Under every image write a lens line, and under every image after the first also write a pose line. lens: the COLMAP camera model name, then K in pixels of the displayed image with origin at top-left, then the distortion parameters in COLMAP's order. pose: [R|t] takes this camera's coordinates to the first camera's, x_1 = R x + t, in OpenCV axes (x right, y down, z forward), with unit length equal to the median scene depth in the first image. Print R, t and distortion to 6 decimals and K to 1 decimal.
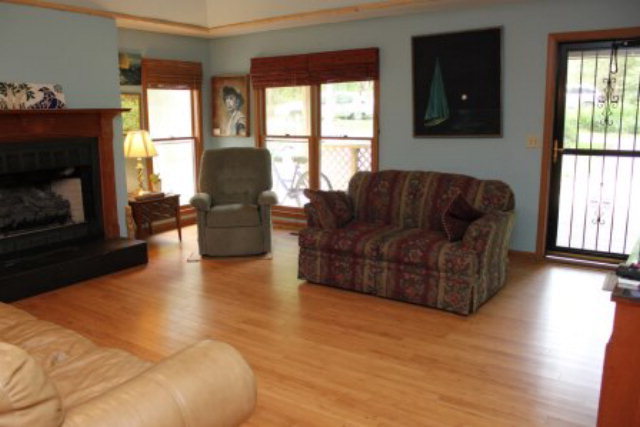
lens RADIAL K [[513.0, 0, 320.0], [0, 513.0, 213.5], [0, 0, 1]] dist [-0.167659, 0.115432]
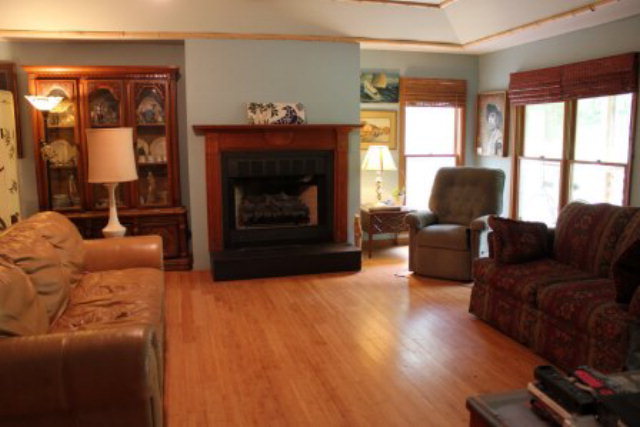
lens RADIAL K [[513.0, 0, 320.0], [0, 513.0, 213.5], [0, 0, 1]] dist [-0.167659, 0.115432]
pose [[0.767923, 0.099526, -0.632763, 0.258246], [-0.121057, 0.992603, 0.009209, -0.019786], [0.628999, 0.069528, 0.774291, 0.104592]]
